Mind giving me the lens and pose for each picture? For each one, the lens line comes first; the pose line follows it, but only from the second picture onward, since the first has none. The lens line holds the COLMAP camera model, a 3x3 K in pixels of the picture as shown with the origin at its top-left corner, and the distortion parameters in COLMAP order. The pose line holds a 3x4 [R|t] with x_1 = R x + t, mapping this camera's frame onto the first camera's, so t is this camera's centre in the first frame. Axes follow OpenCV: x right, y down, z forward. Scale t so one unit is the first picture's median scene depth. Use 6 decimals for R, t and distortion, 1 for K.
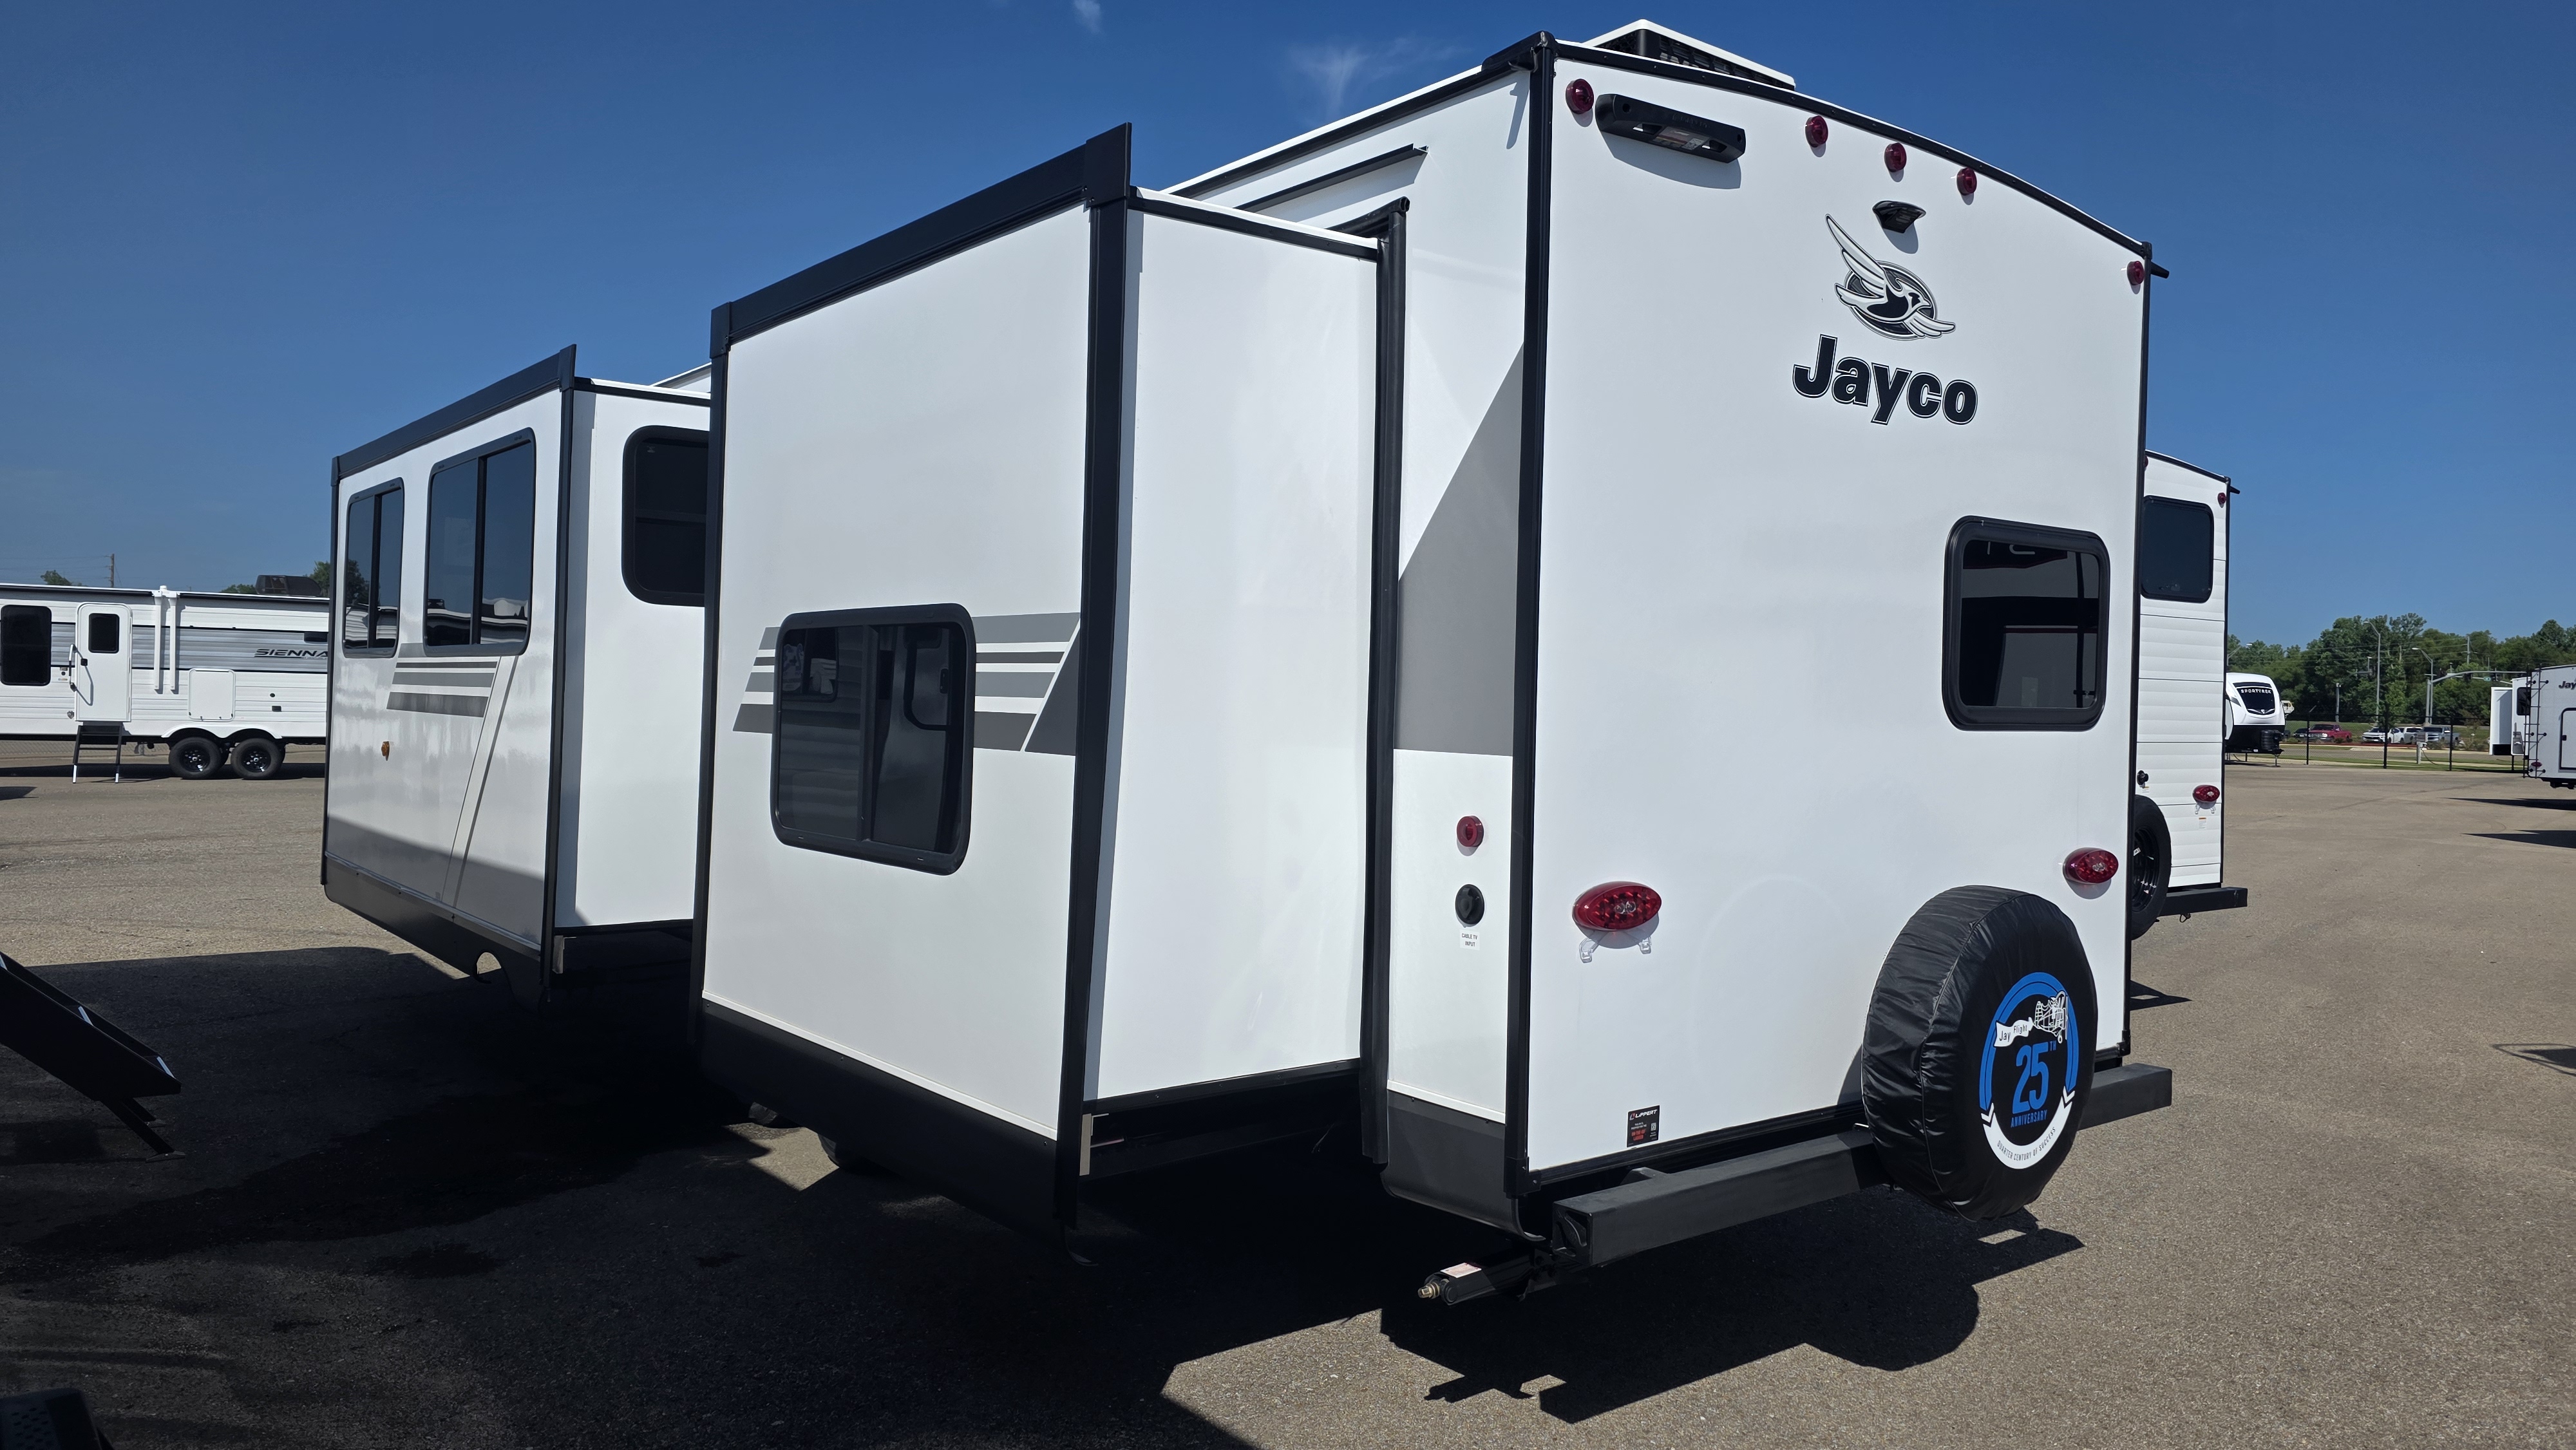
lens RADIAL K [[1752.9, 0, 1308.5], [0, 1752.9, 710.0], [0, 0, 1]] dist [0.030888, -0.000408]
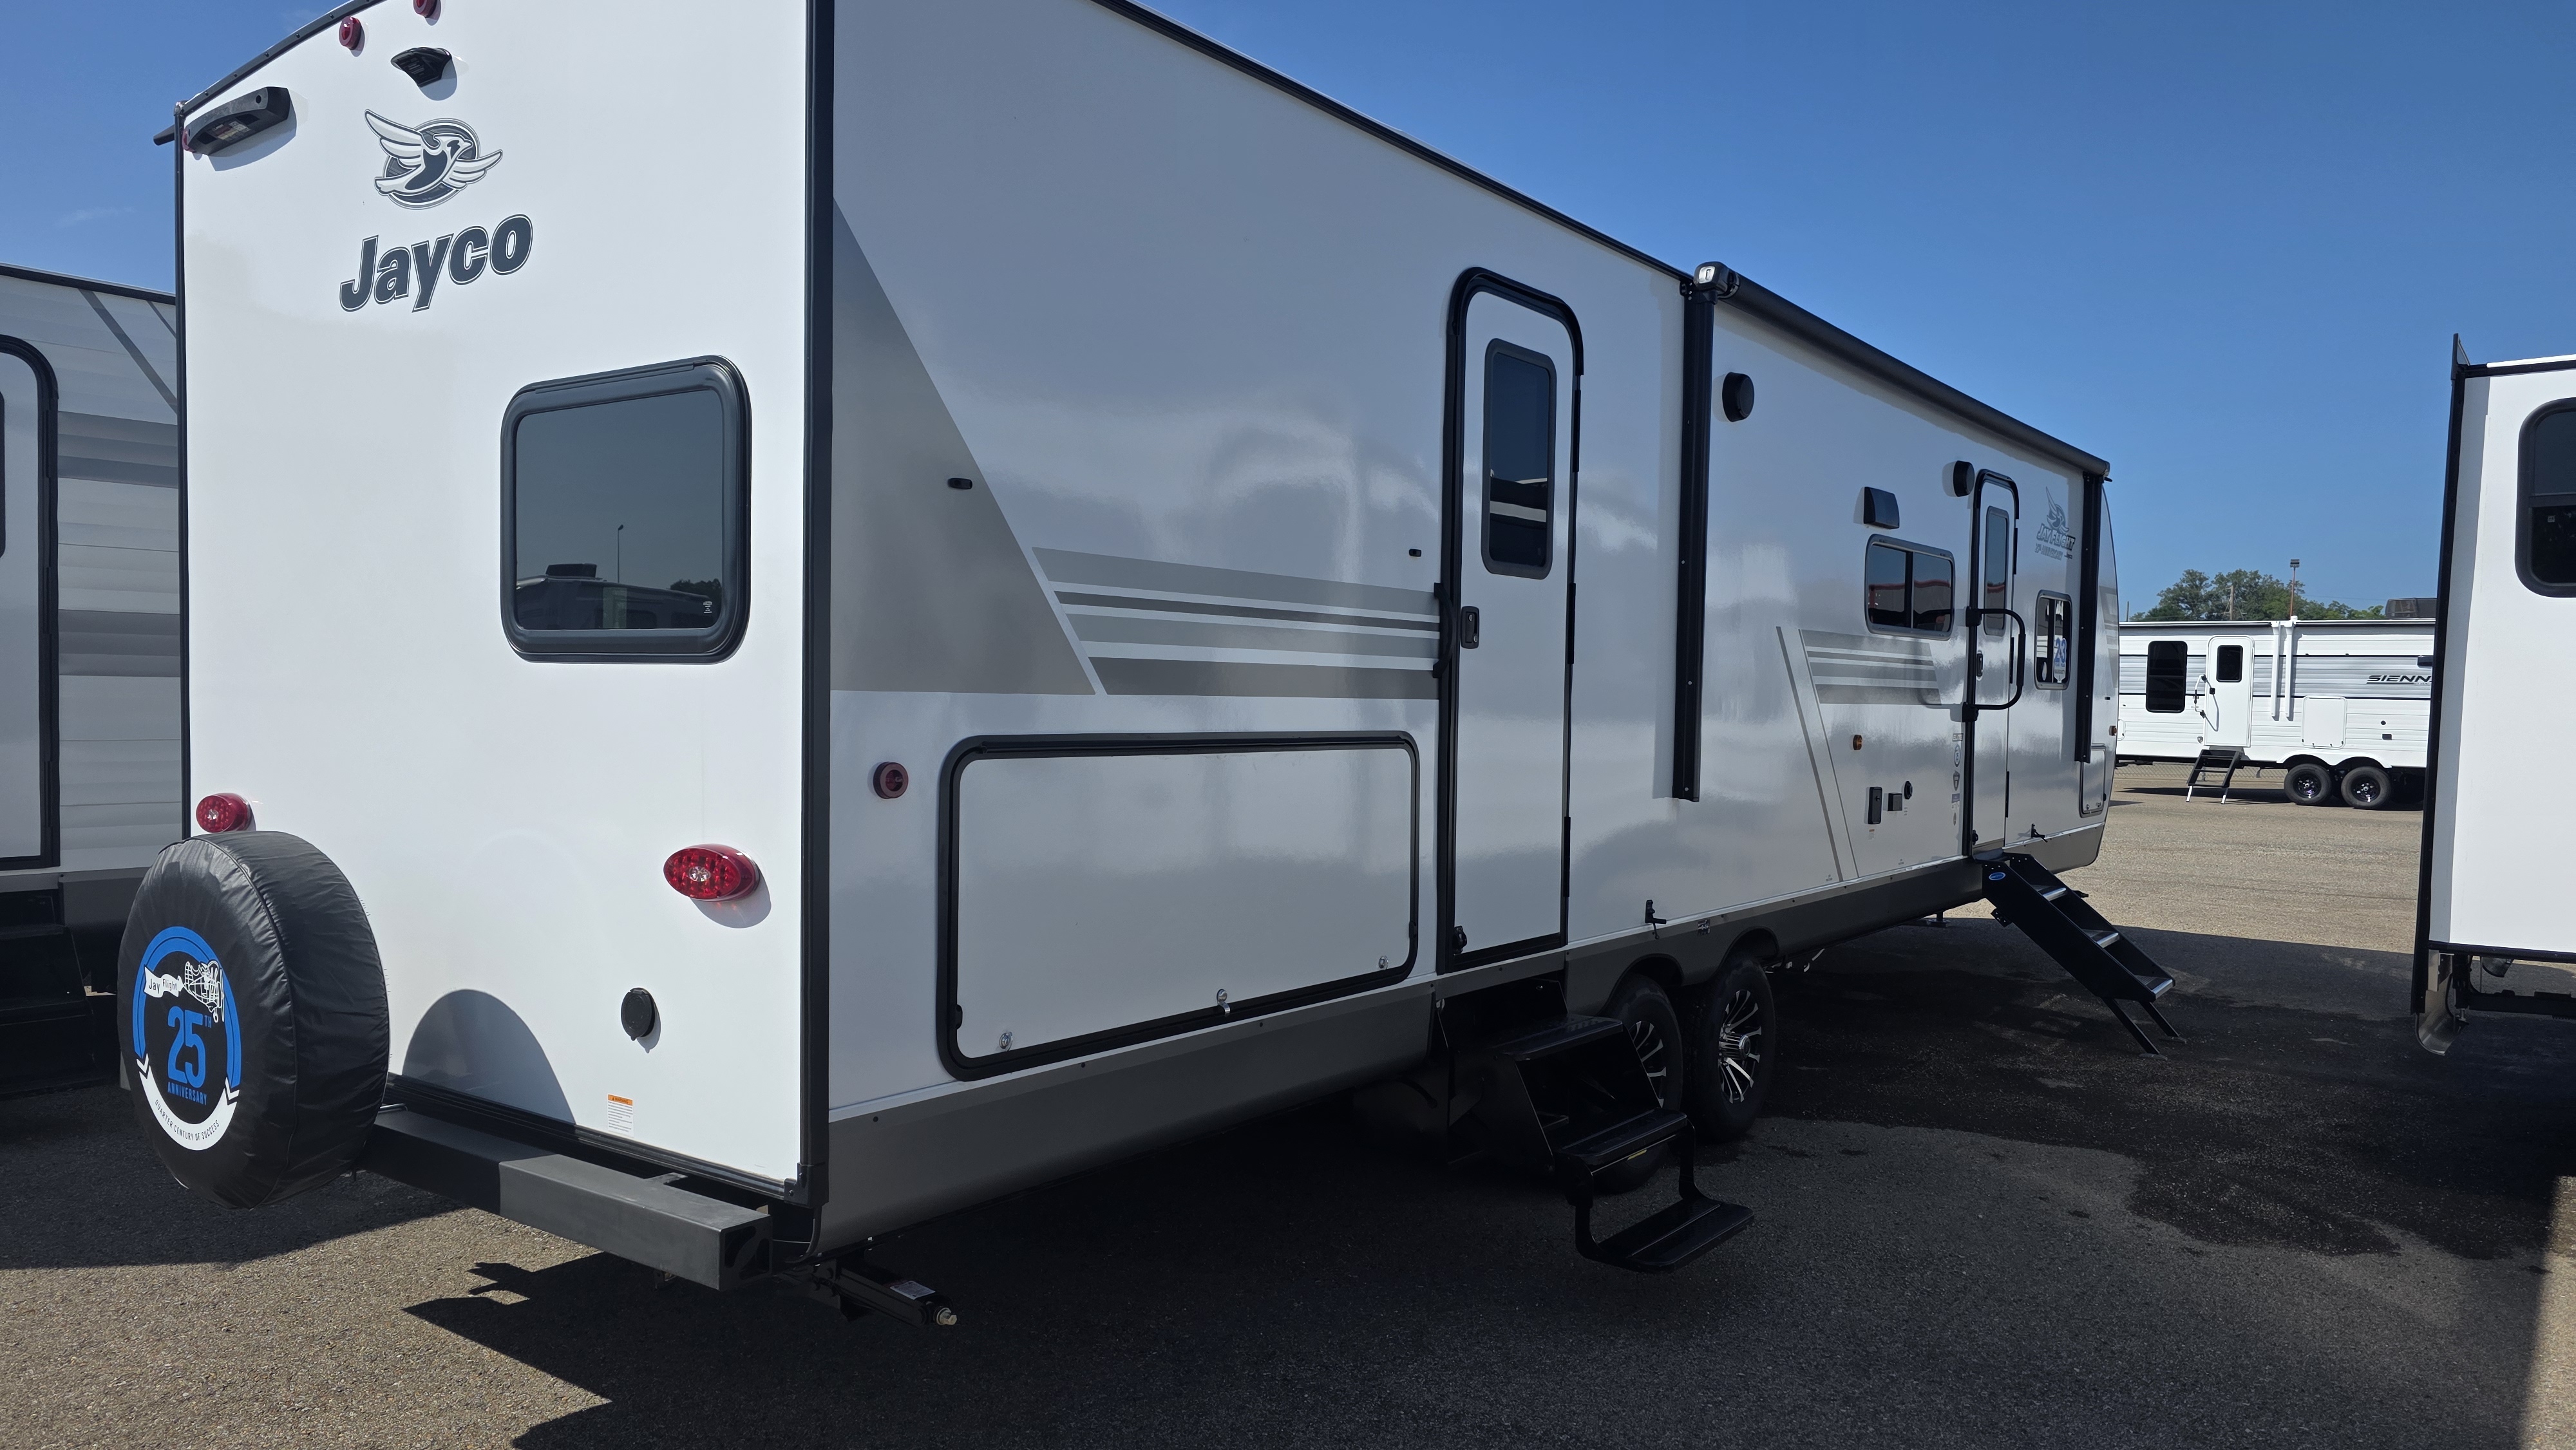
lens RADIAL K [[1752.9, 0, 1295.2], [0, 1752.9, 727.7], [0, 0, 1]] dist [0.030888, -0.000408]
pose [[0.259958, 0.005349, -0.965605, 0.202729], [-0.019293, 0.999814, 0.000344, 0.005704], [0.965427, 0.018540, 0.260013, 0.187961]]
